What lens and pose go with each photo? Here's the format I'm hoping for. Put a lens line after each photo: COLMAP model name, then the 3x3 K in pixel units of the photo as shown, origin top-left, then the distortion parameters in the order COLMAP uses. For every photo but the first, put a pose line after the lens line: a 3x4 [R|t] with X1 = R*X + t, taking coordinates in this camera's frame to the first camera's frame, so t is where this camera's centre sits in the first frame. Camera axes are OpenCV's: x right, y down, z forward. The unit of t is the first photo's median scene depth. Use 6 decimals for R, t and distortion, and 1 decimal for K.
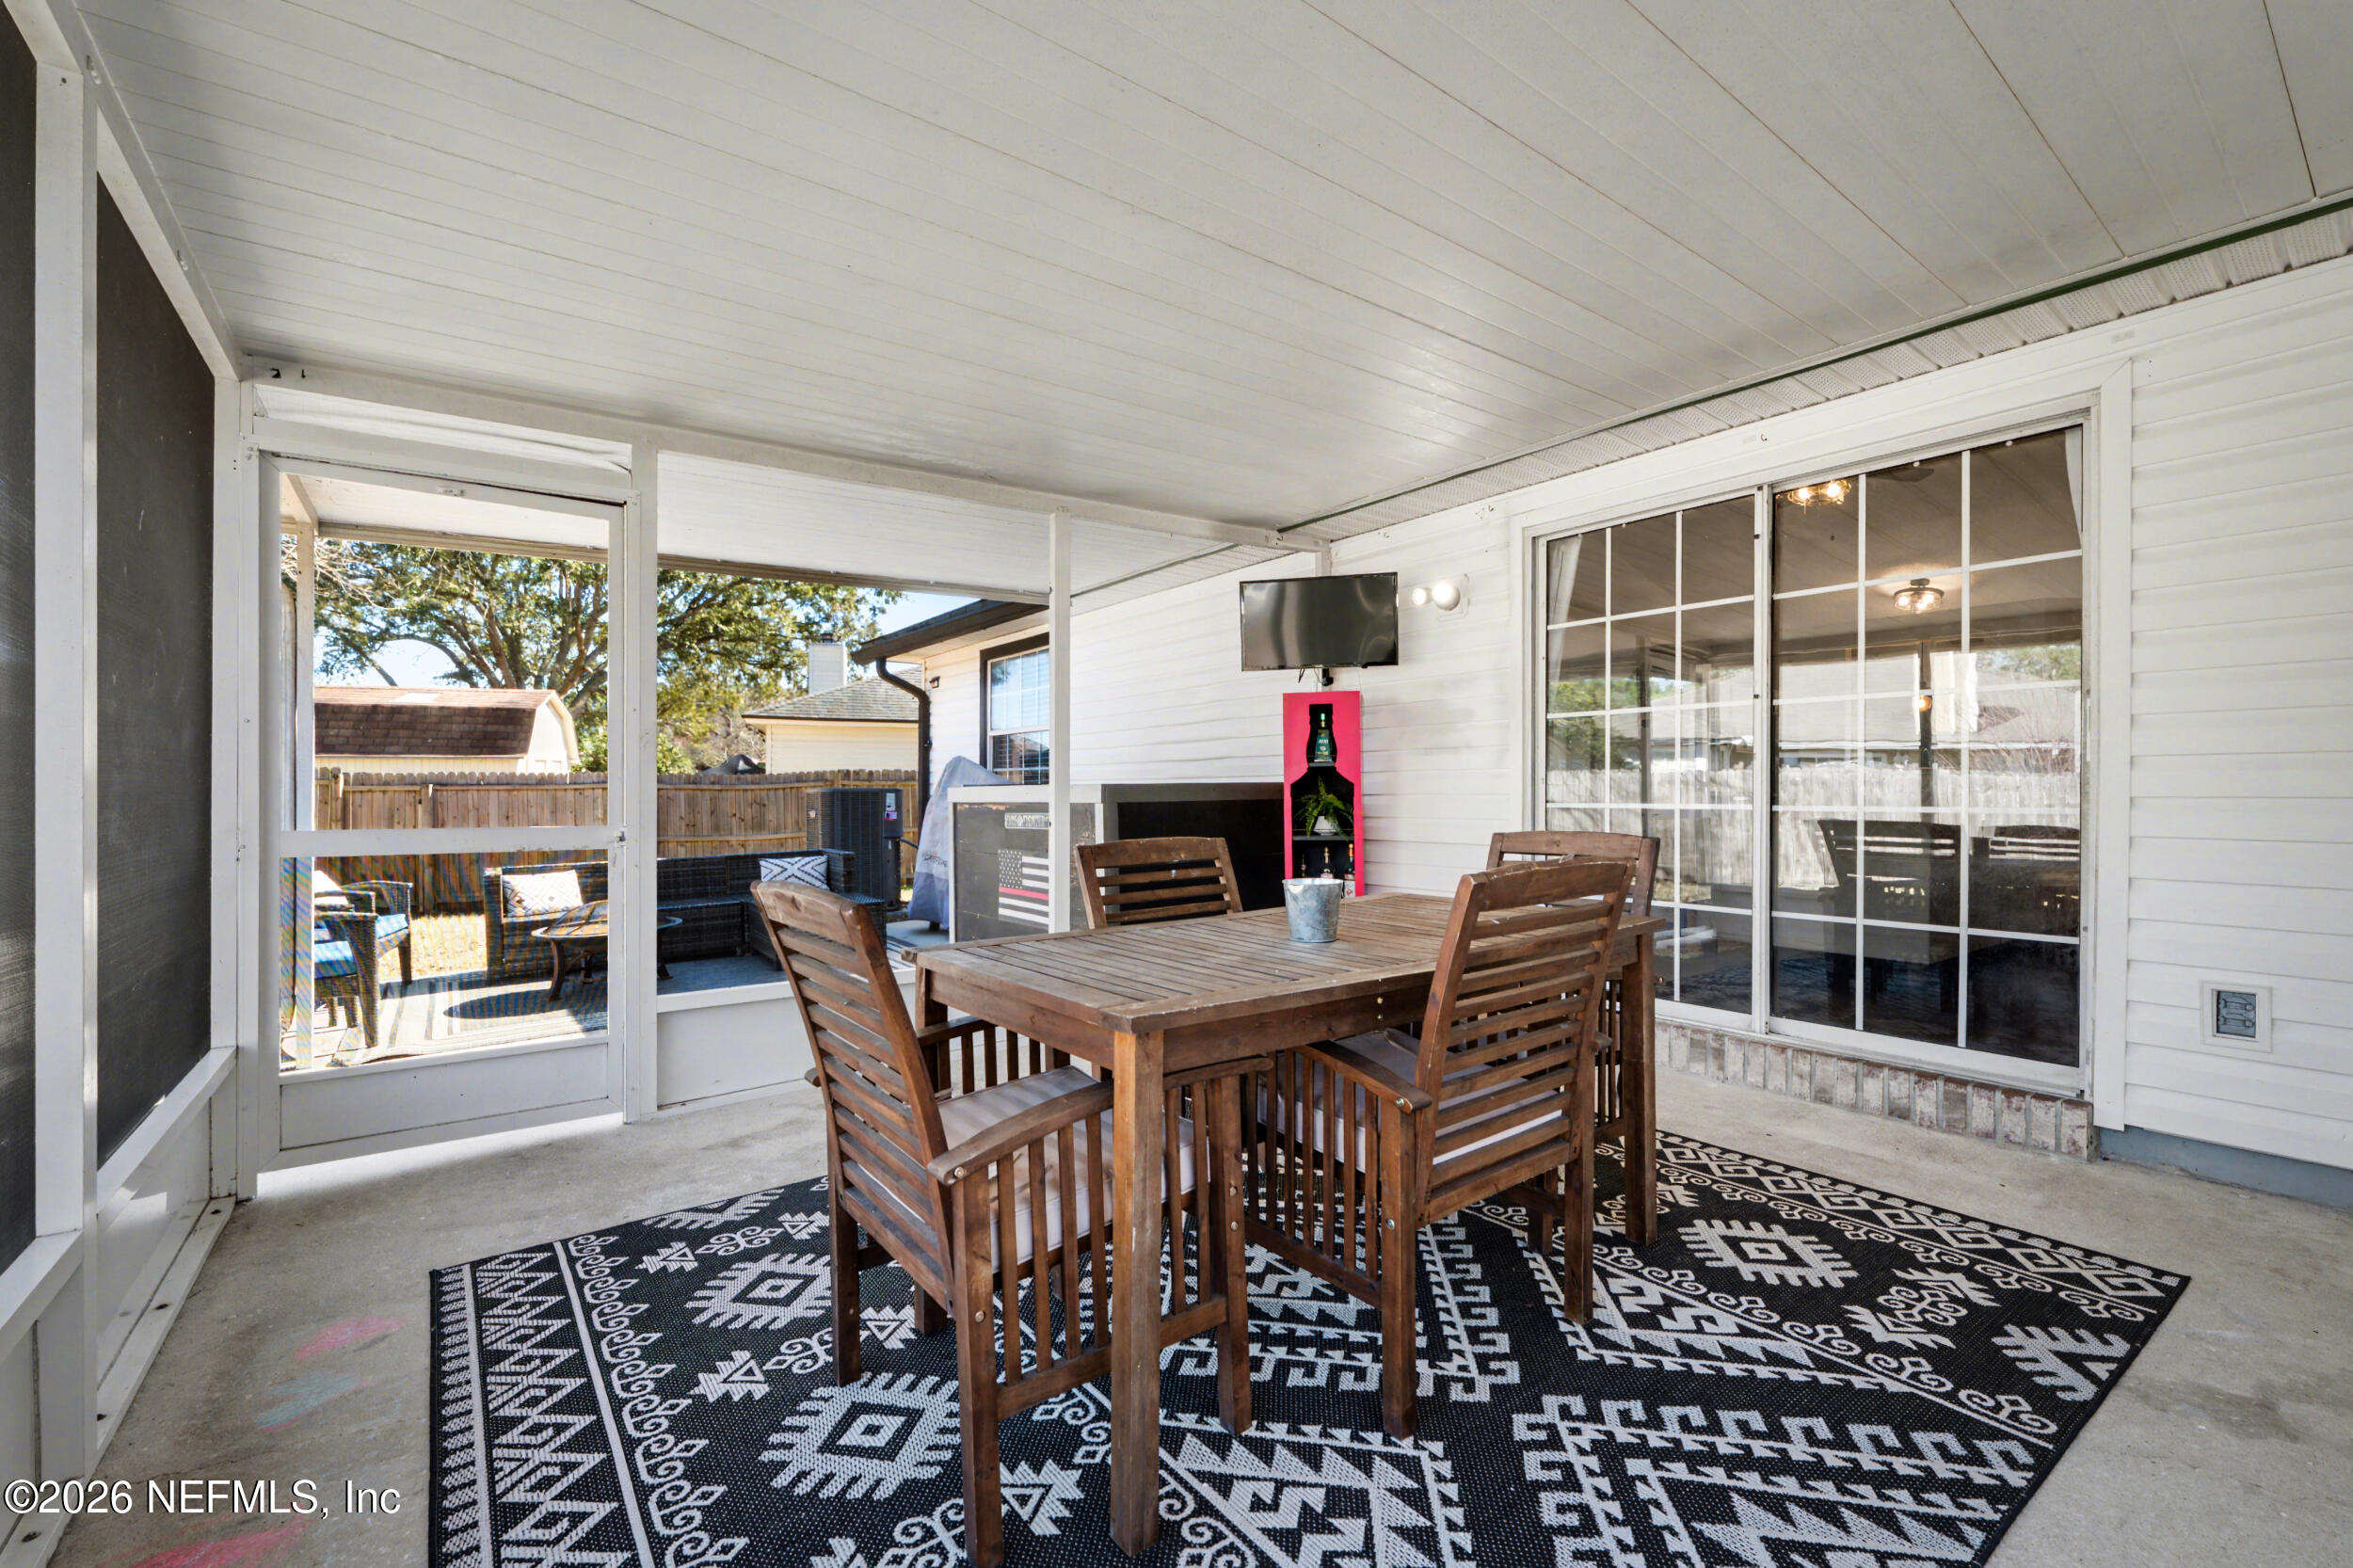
lens RADIAL K [[969.0, 0, 1176.2], [0, 969.0, 799.9], [0, 0, 1]] dist [0.002824, -0.000140]
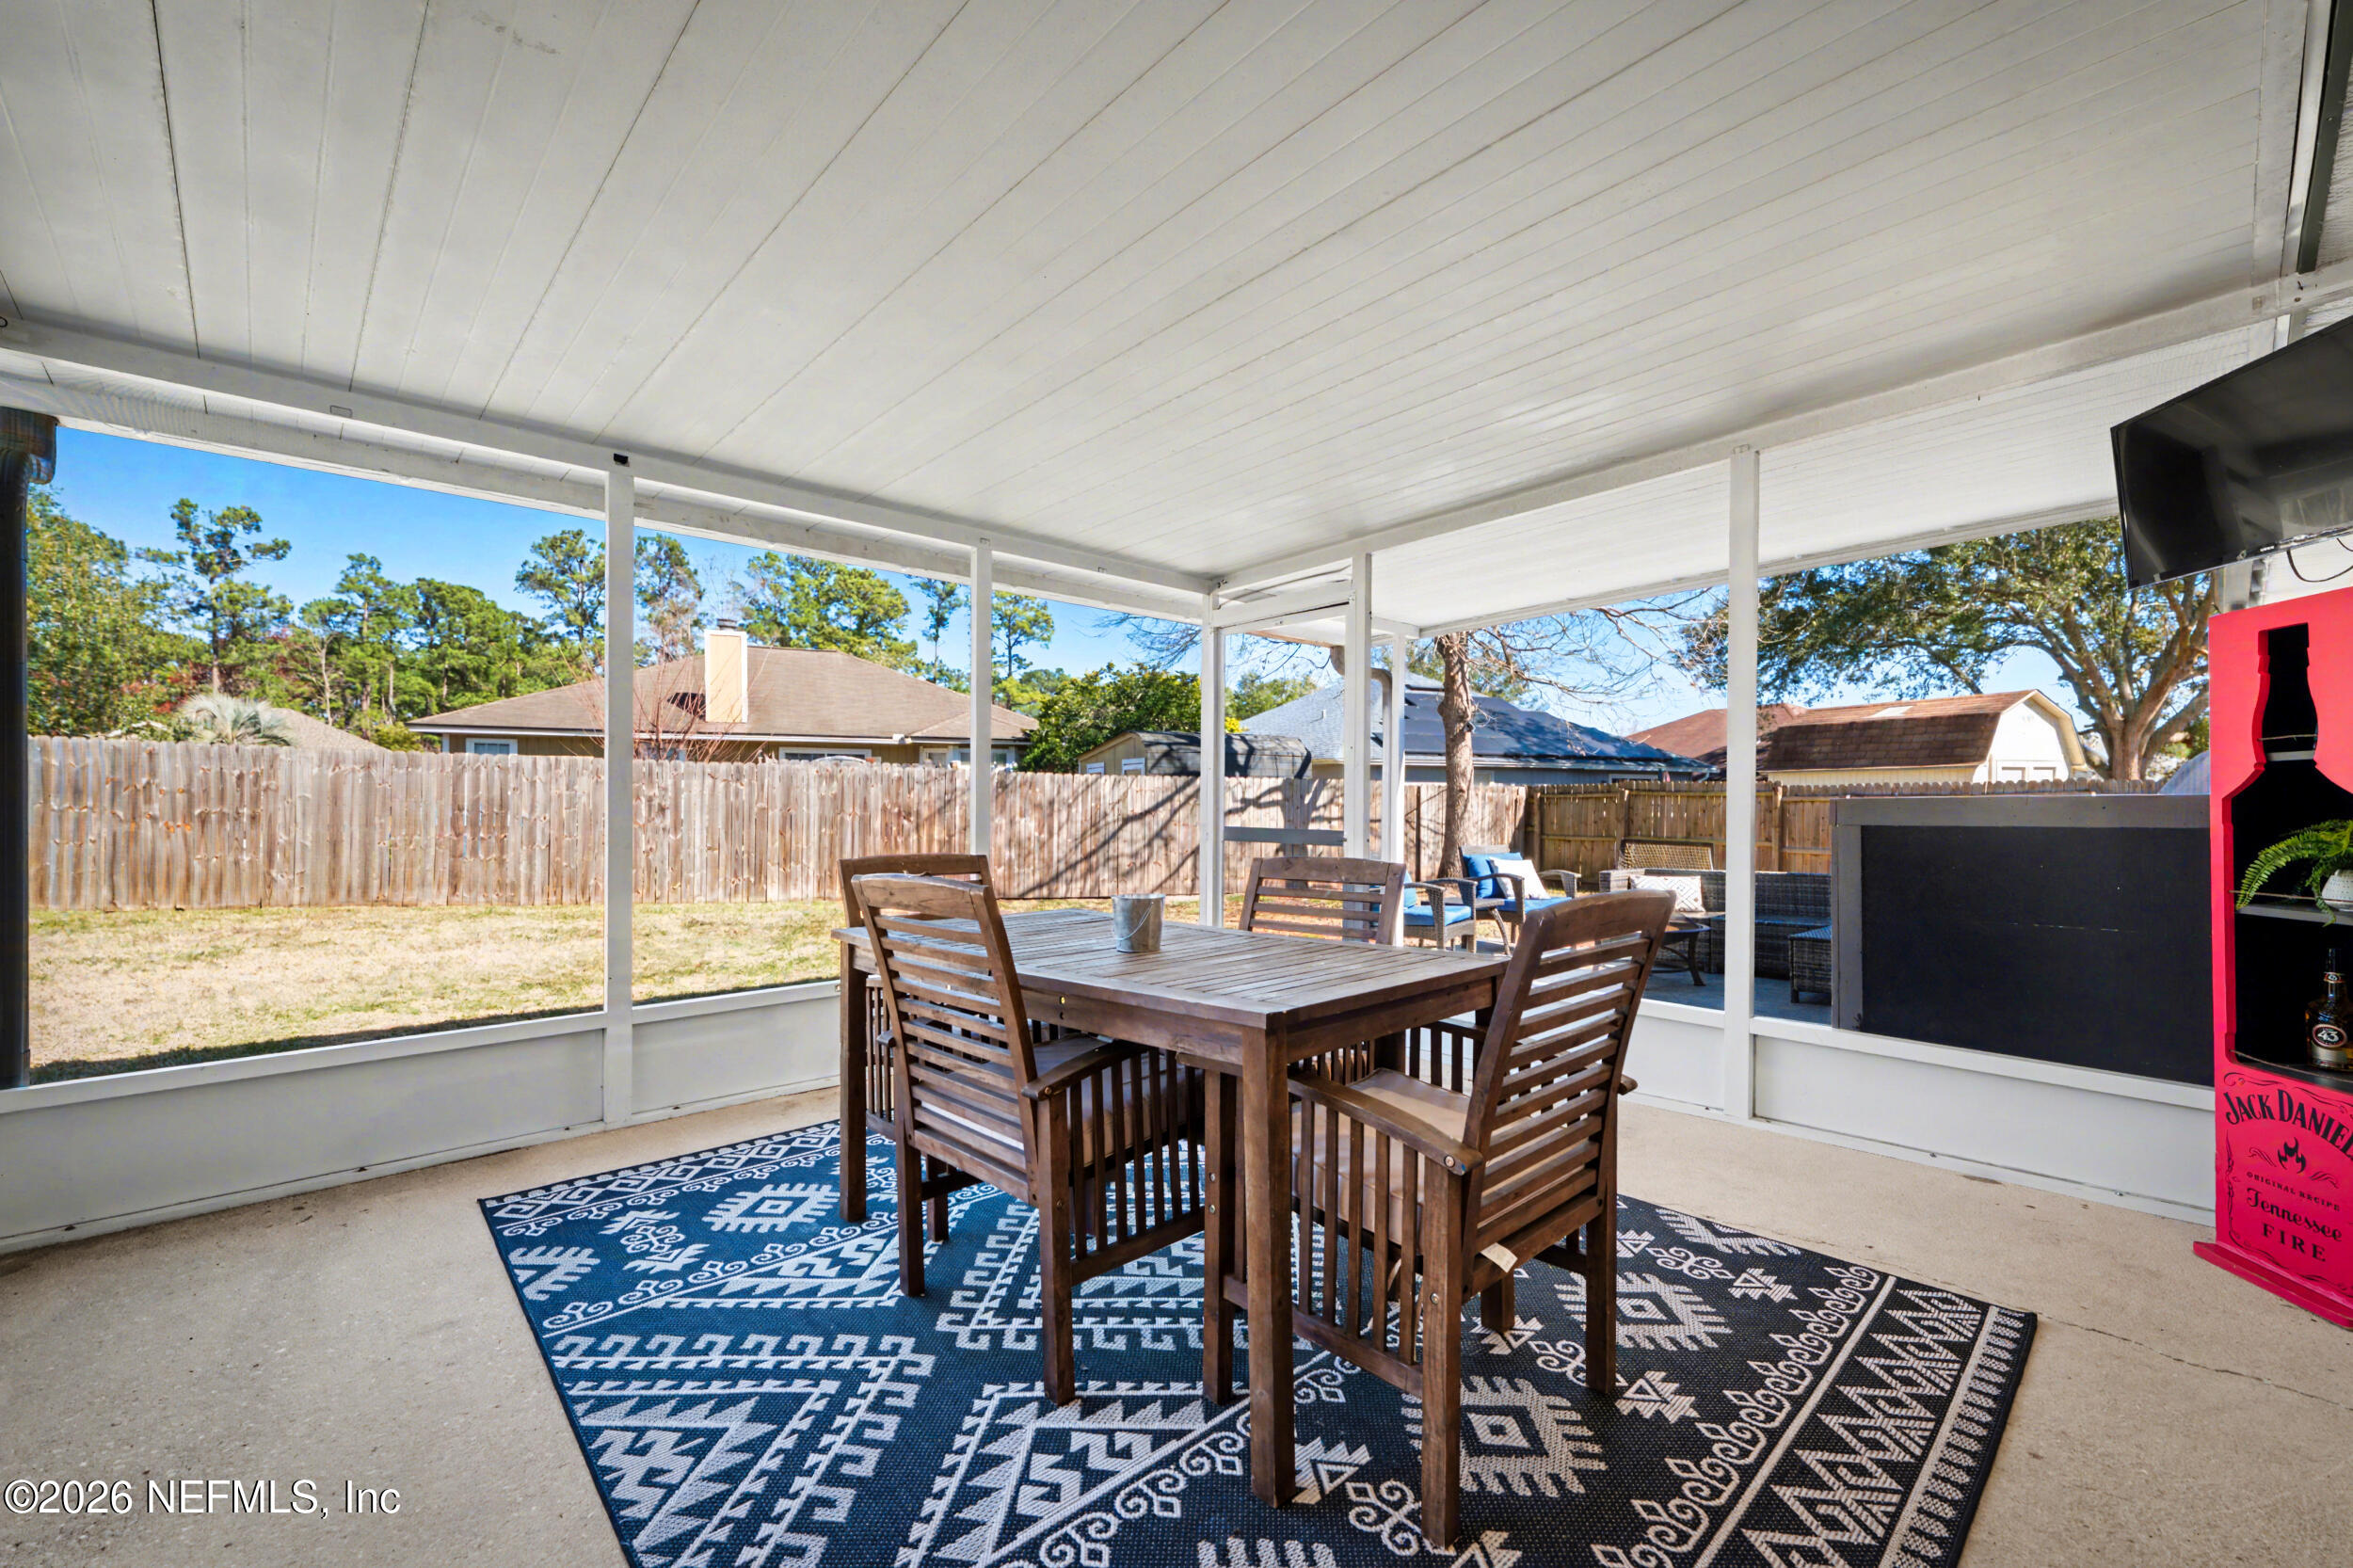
lens RADIAL K [[969.0, 0, 1168.1], [0, 969.0, 768.1], [0, 0, 1]] dist [0.002824, -0.000140]
pose [[0.105592, -0.029906, -0.993960, 0.596472], [-0.012090, 0.999435, -0.031355, -0.009562], [0.994336, 0.015328, 0.105171, 0.444901]]
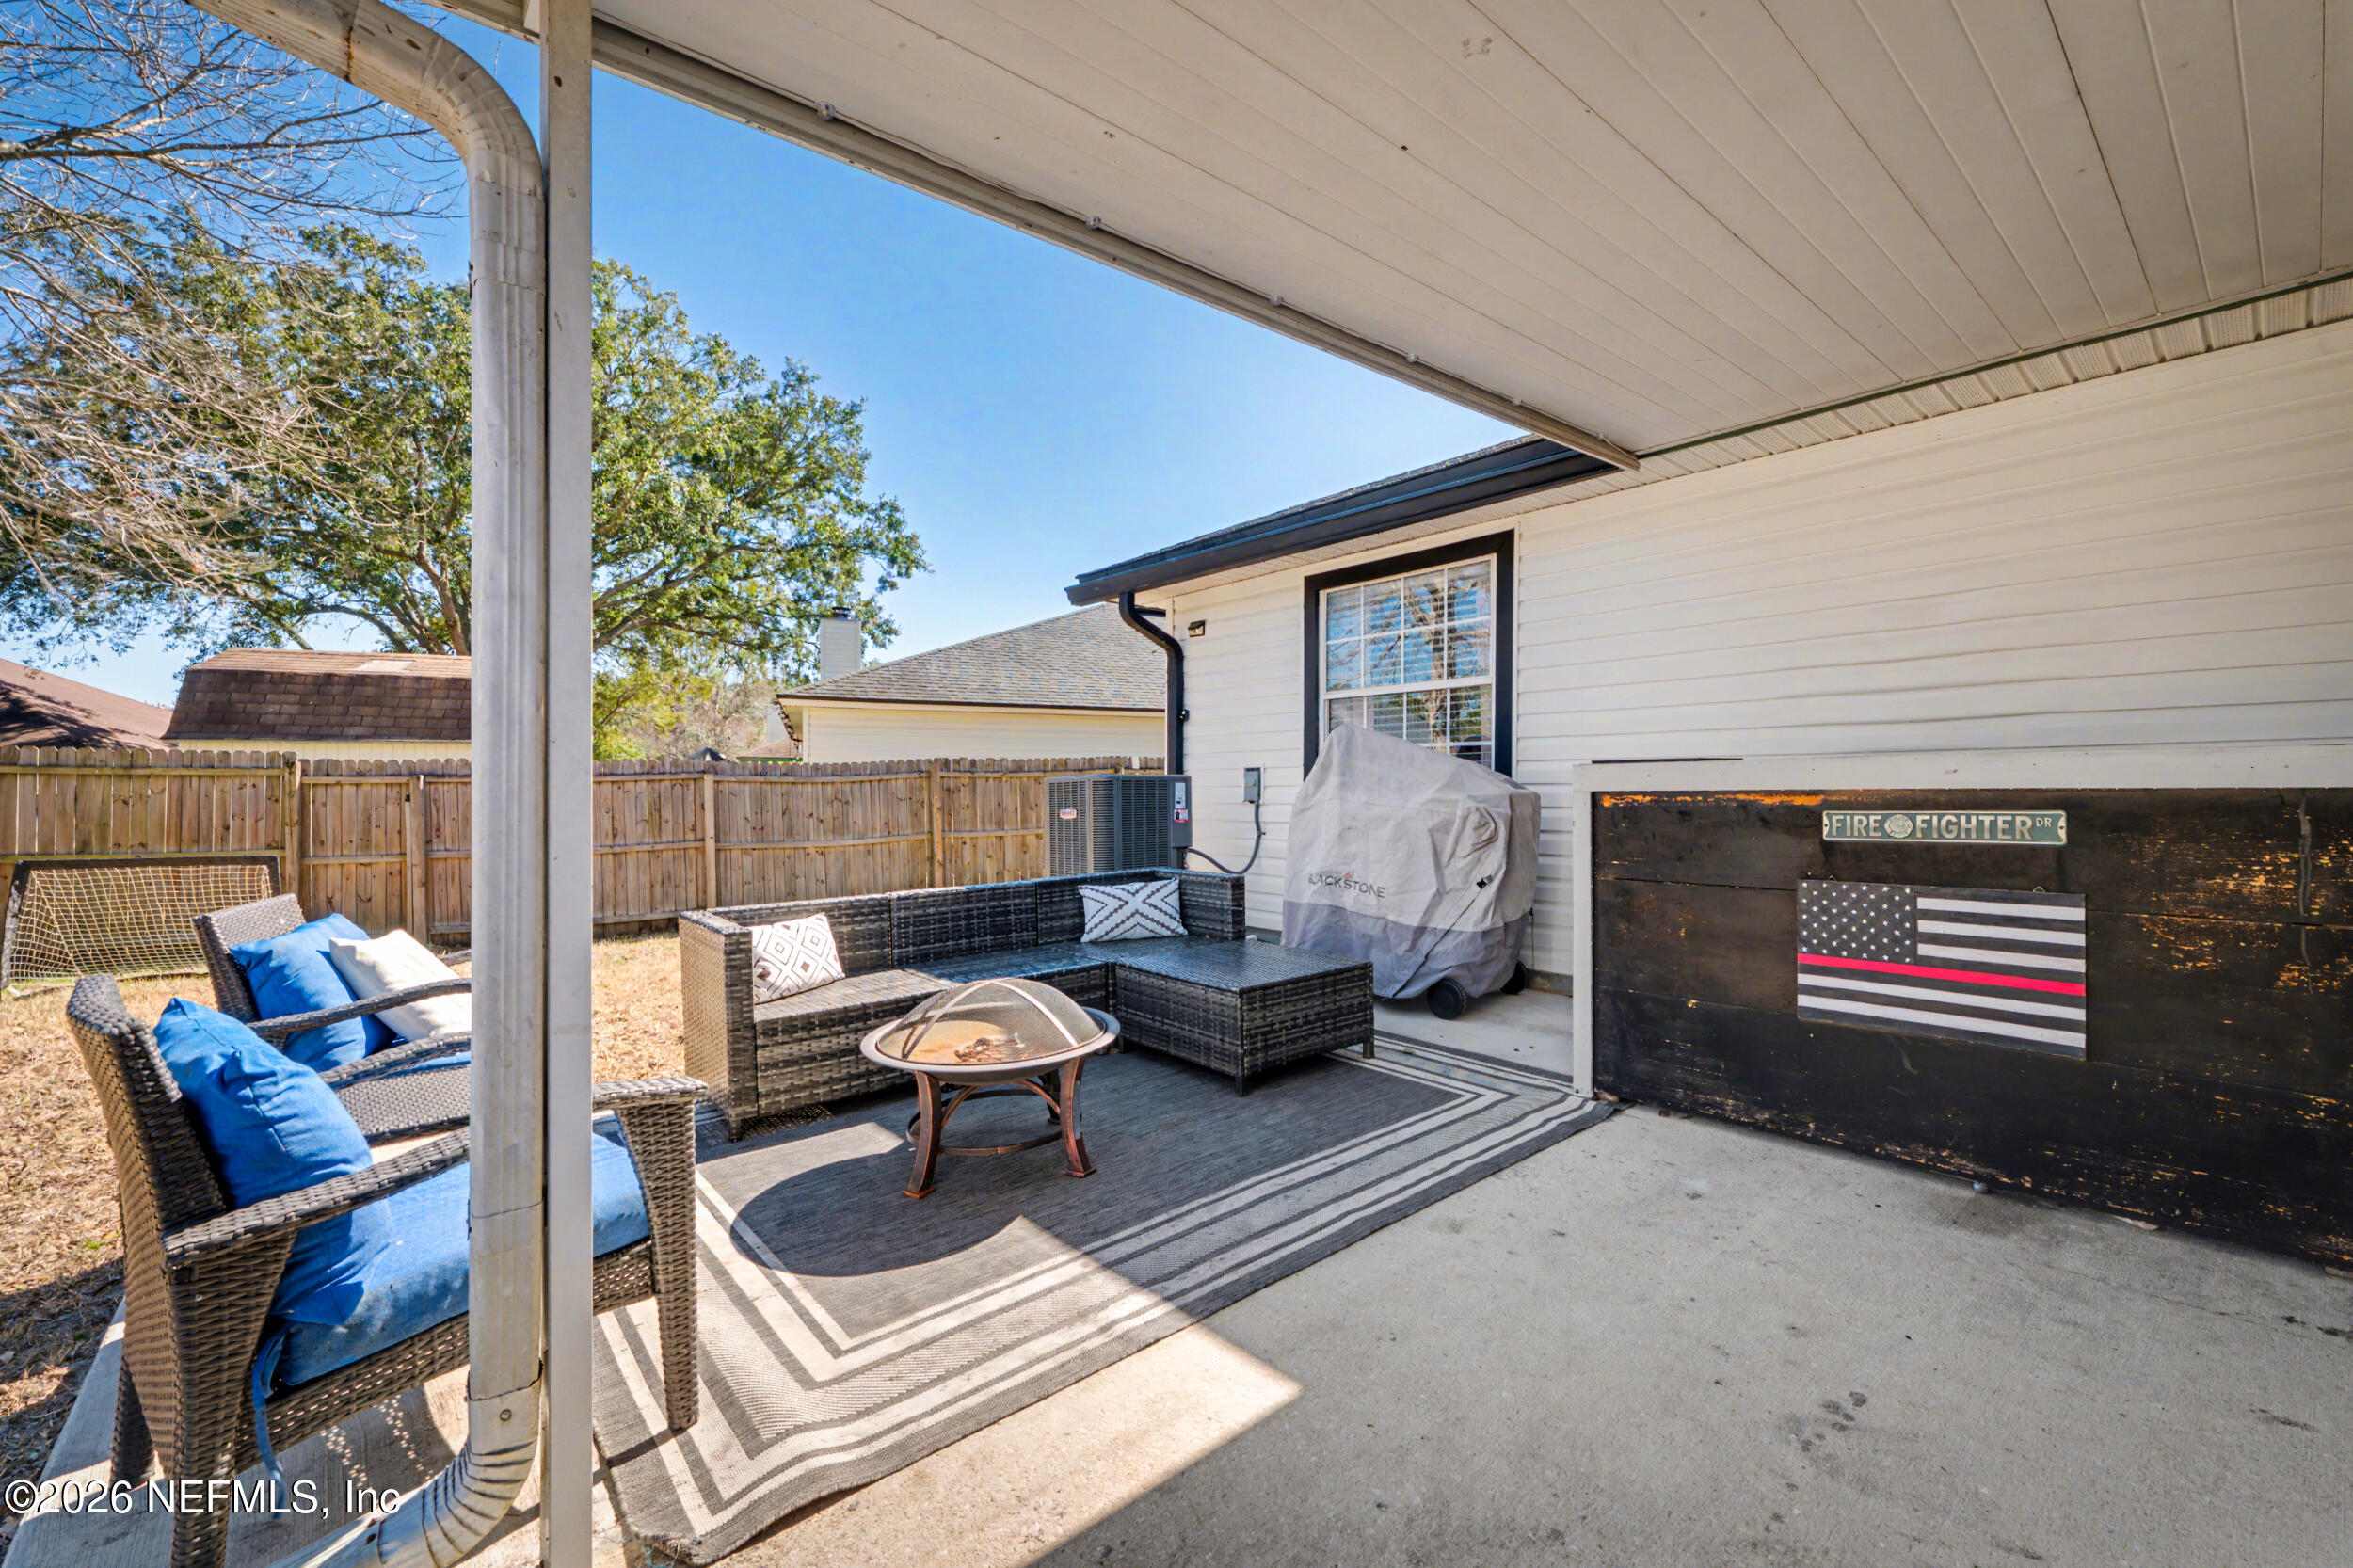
lens RADIAL K [[969.0, 0, 1165.1], [0, 969.0, 788.7], [0, 0, 1]] dist [0.002824, -0.000140]
pose [[0.998243, -0.001580, 0.059228, -0.706020], [0.002144, 0.999953, -0.009452, 0.008140], [-0.059210, 0.009562, 0.998200, 0.647297]]
